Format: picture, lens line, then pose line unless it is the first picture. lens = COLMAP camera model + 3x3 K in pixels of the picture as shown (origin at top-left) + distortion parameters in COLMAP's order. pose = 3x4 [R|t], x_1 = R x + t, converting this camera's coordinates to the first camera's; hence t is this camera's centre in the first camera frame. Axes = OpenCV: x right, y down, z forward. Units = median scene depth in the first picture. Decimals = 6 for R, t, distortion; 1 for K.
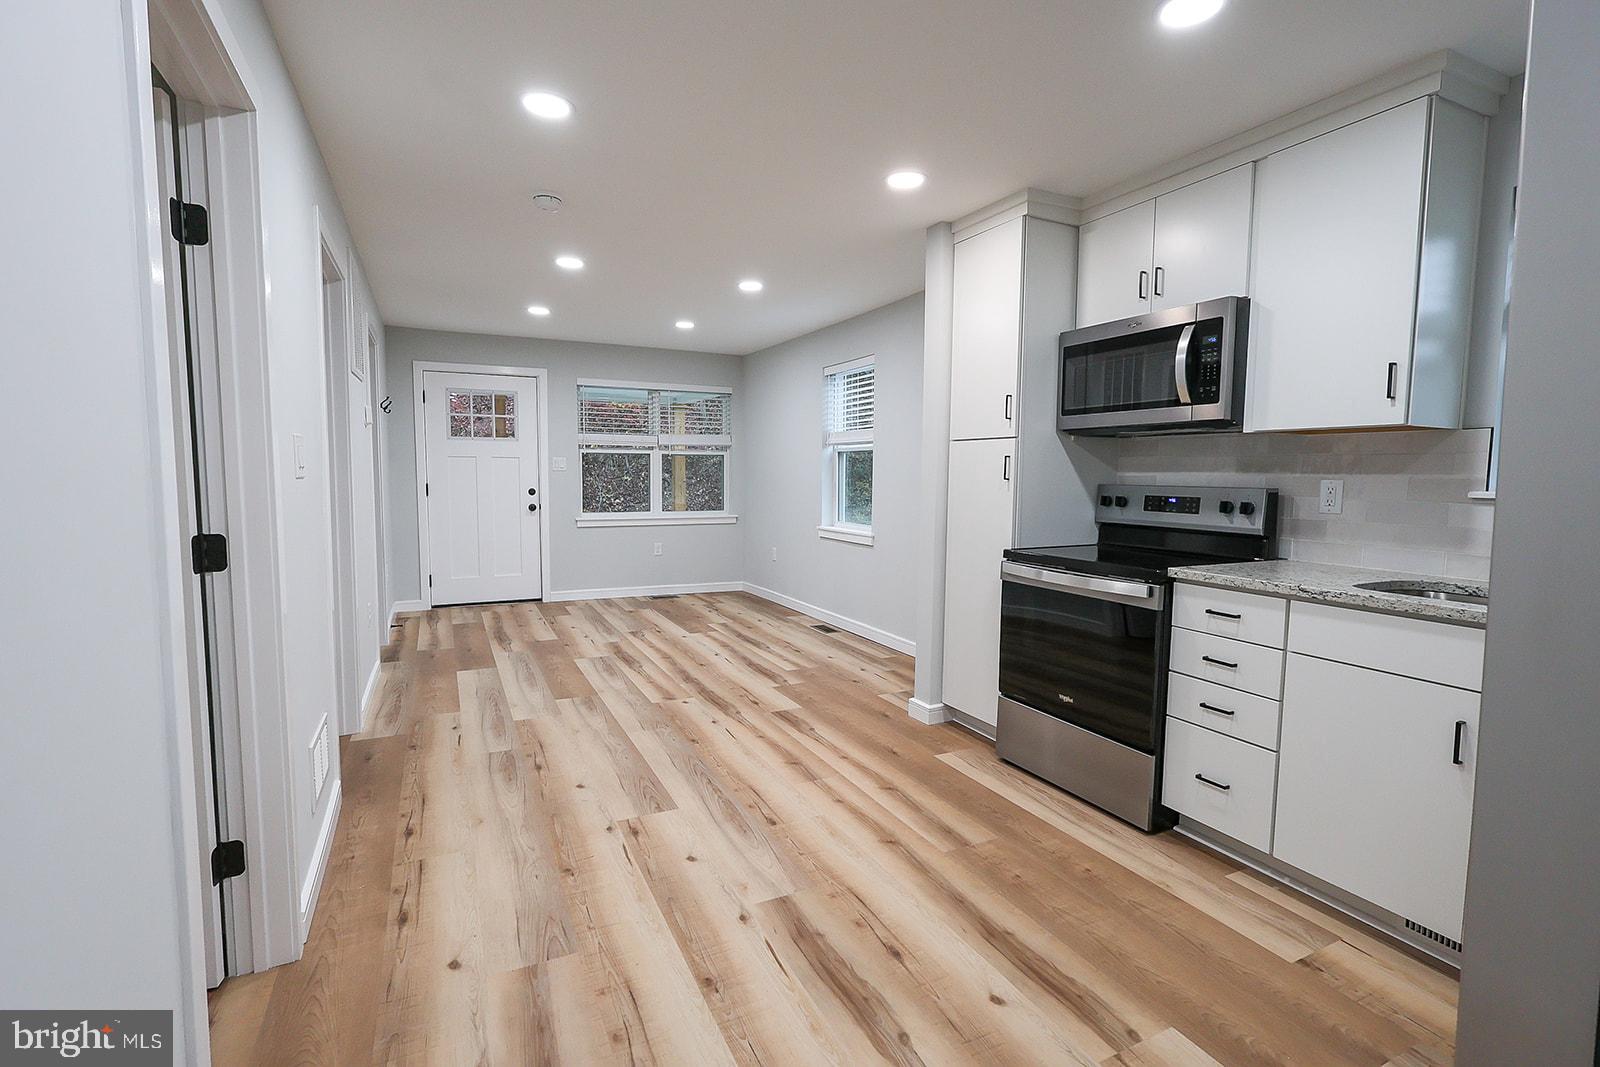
lens RADIAL K [[745.3, 0, 800.0], [0, 745.3, 533.5], [0, 0, 1]] dist [0.002618, 0.000249]
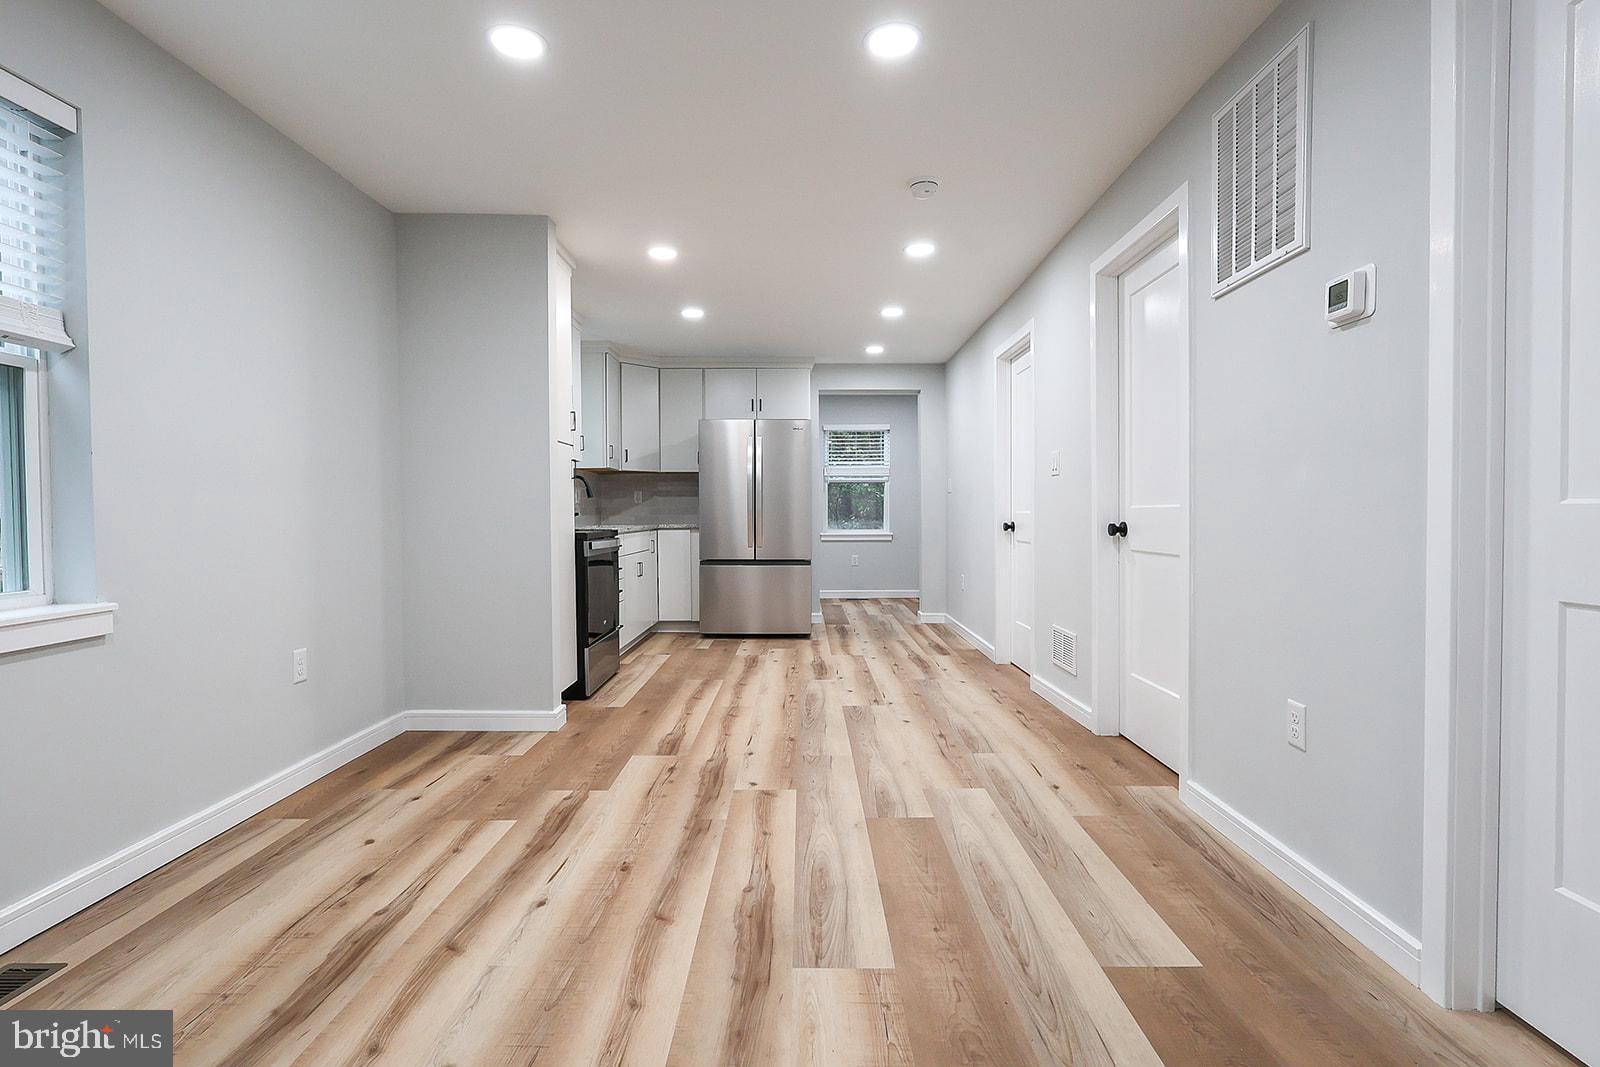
lens RADIAL K [[764.8, 0, 795.7], [0, 764.8, 532.7], [0, 0, 1]] dist [-0.002082, 0.000233]
pose [[-0.894374, -0.015683, 0.447044, -0.509567], [0.034655, 0.993952, 0.104203, -0.083230], [-0.445975, 0.108689, -0.888422, 1.600899]]
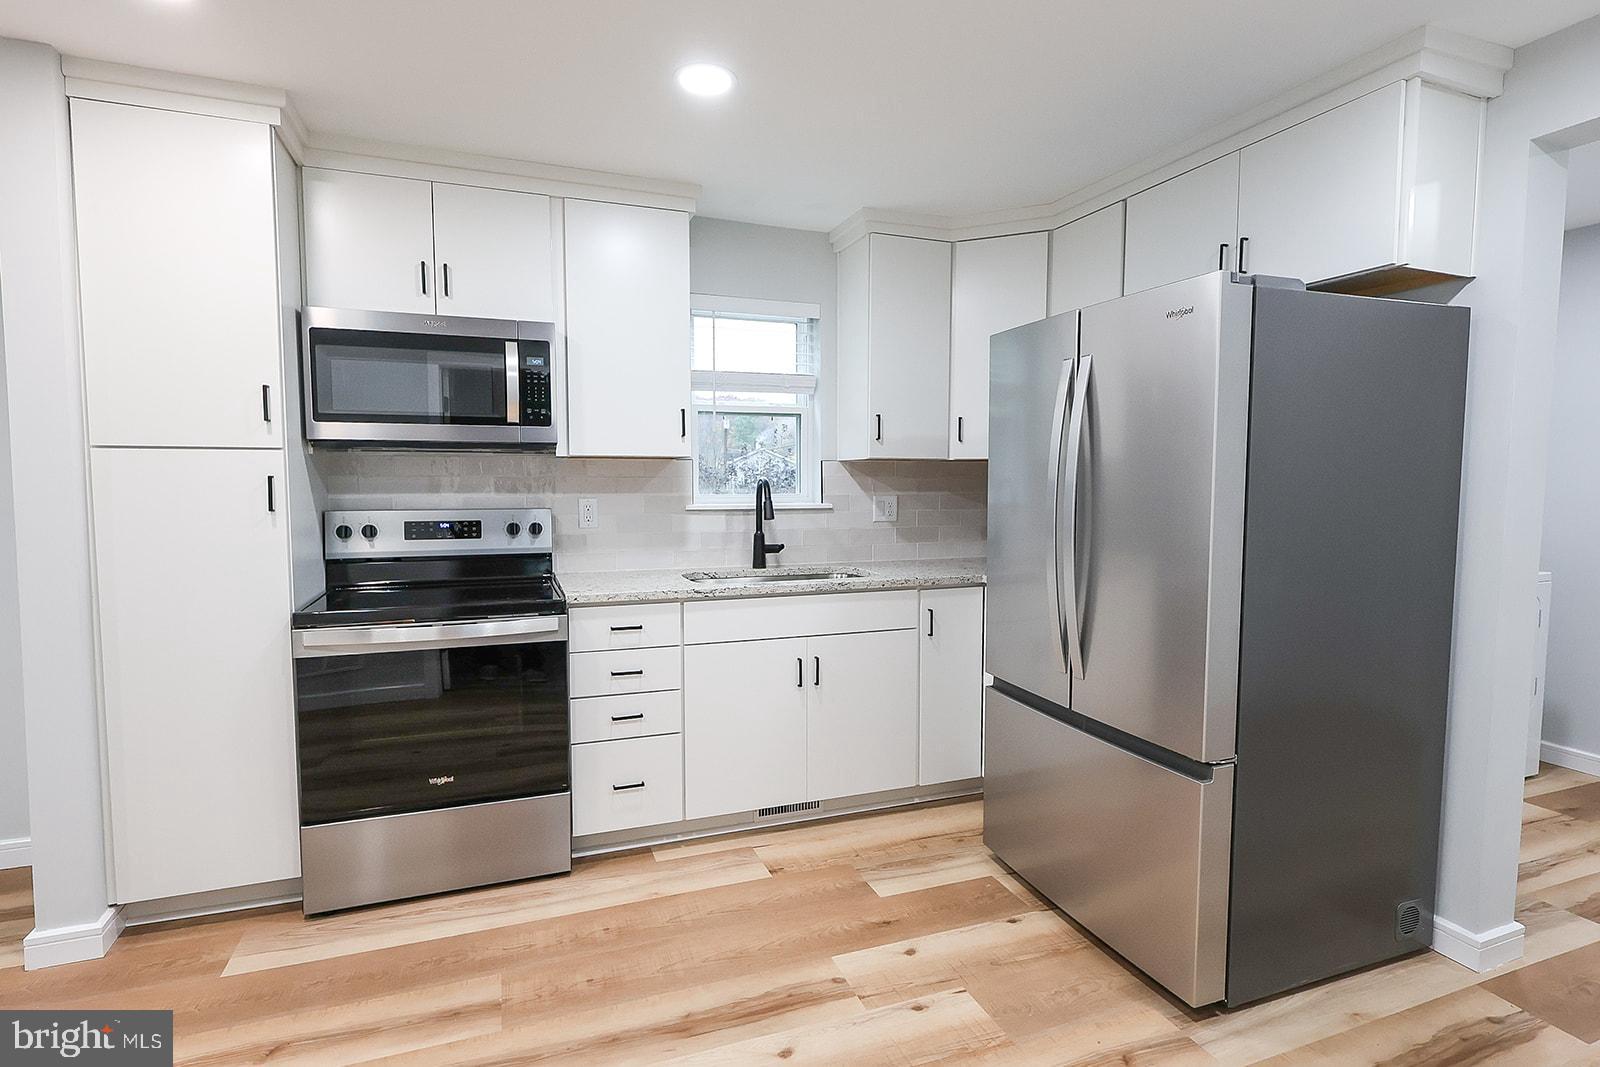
lens RADIAL K [[795.2, 0, 797.8], [0, 795.2, 534.3], [0, 0, 1]] dist [-0.002658, -0.000191]
pose [[0.094501, -0.078108, 0.992456, -0.313351], [0.082774, 0.994082, 0.070354, -0.050583], [-0.992078, 0.075501, 0.100407, 0.370662]]
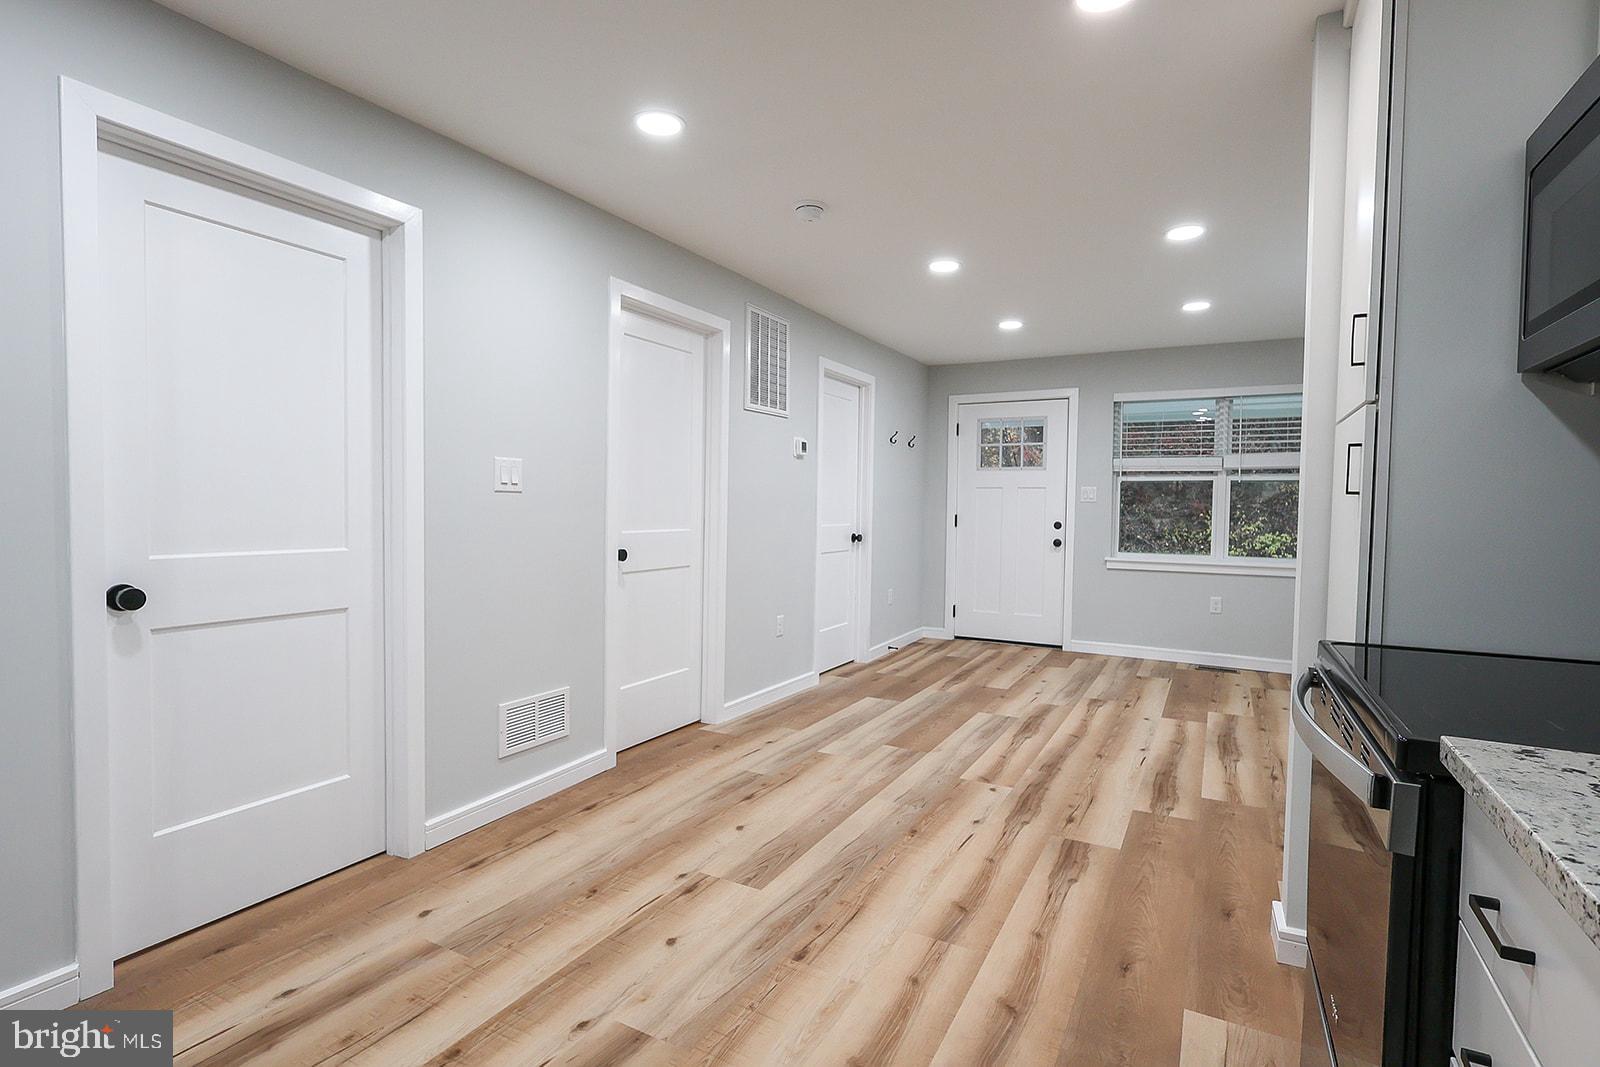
lens RADIAL K [[775.8, 0, 800.0], [0, 775.8, 533.5], [0, 0, 1]] dist [-0.002885, -0.000017]
pose [[0.574339, 0.028867, -0.818109, 0.384849], [-0.075879, 0.996953, -0.018092, -0.009817], [0.815094, 0.072469, 0.574779, 0.353181]]
